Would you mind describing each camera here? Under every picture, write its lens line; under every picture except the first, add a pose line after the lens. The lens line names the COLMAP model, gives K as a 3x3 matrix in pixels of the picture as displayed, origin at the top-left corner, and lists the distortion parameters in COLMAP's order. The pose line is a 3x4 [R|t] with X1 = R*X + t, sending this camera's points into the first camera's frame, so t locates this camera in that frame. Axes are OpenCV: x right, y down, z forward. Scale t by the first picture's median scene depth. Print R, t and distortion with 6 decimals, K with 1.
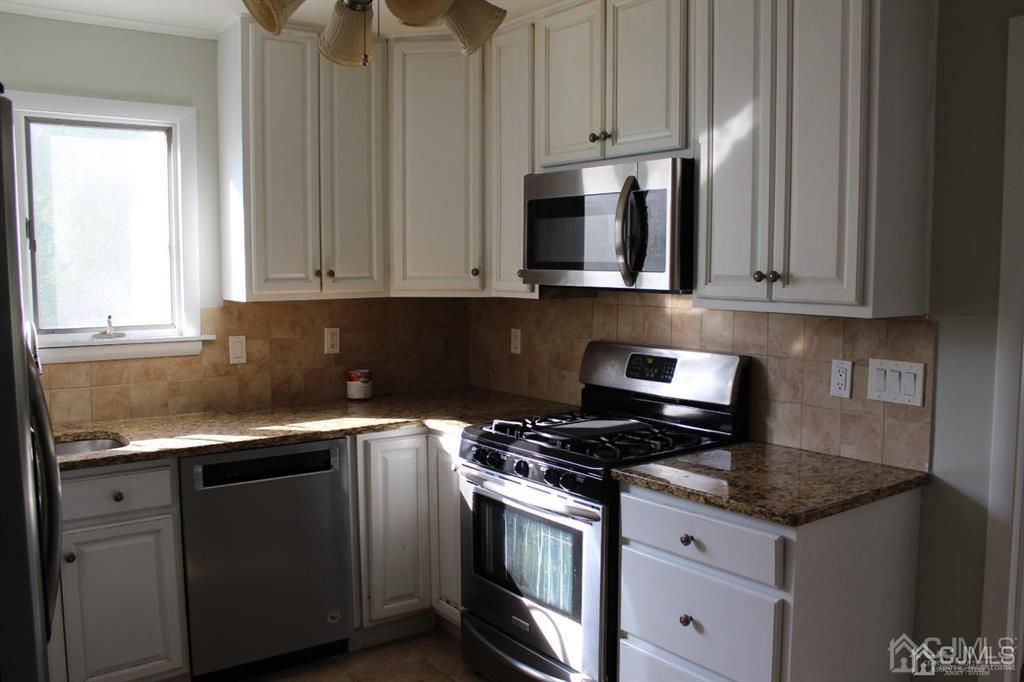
lens RADIAL K [[855.2, 0, 517.0], [0, 855.2, 342.6], [0, 0, 1]] dist [-0.167540, 0.152903]
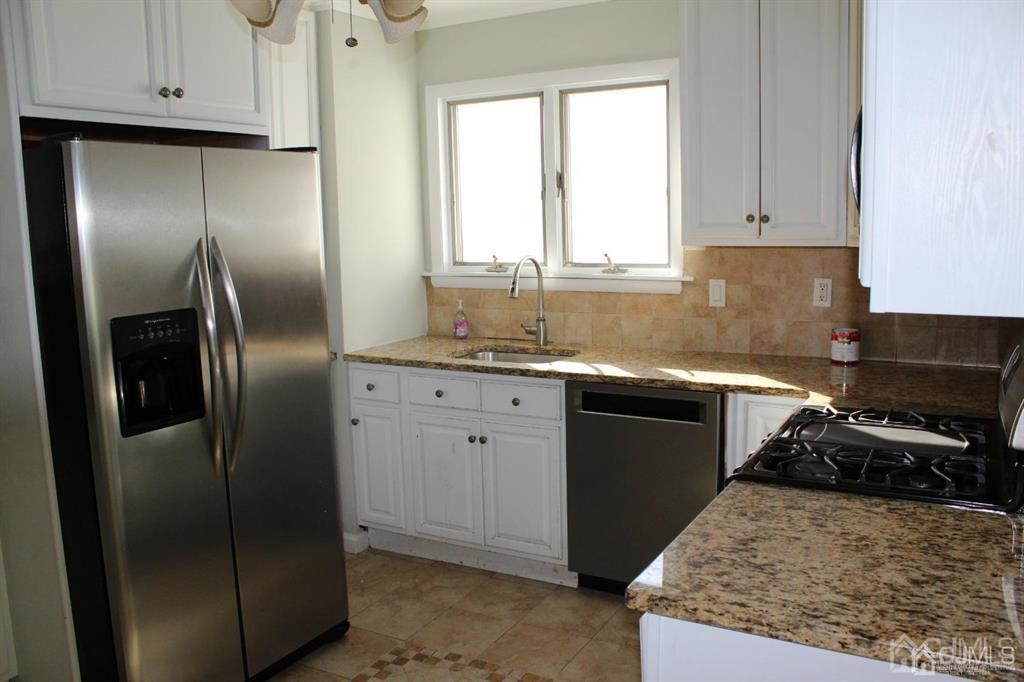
lens RADIAL K [[855.2, 0, 517.0], [0, 855.2, 342.6], [0, 0, 1]] dist [-0.167540, 0.152903]
pose [[0.411656, 0.129257, -0.902126, 0.505397], [-0.059201, 0.991593, 0.115061, -0.036284], [0.909414, 0.006041, 0.415847, 0.366773]]
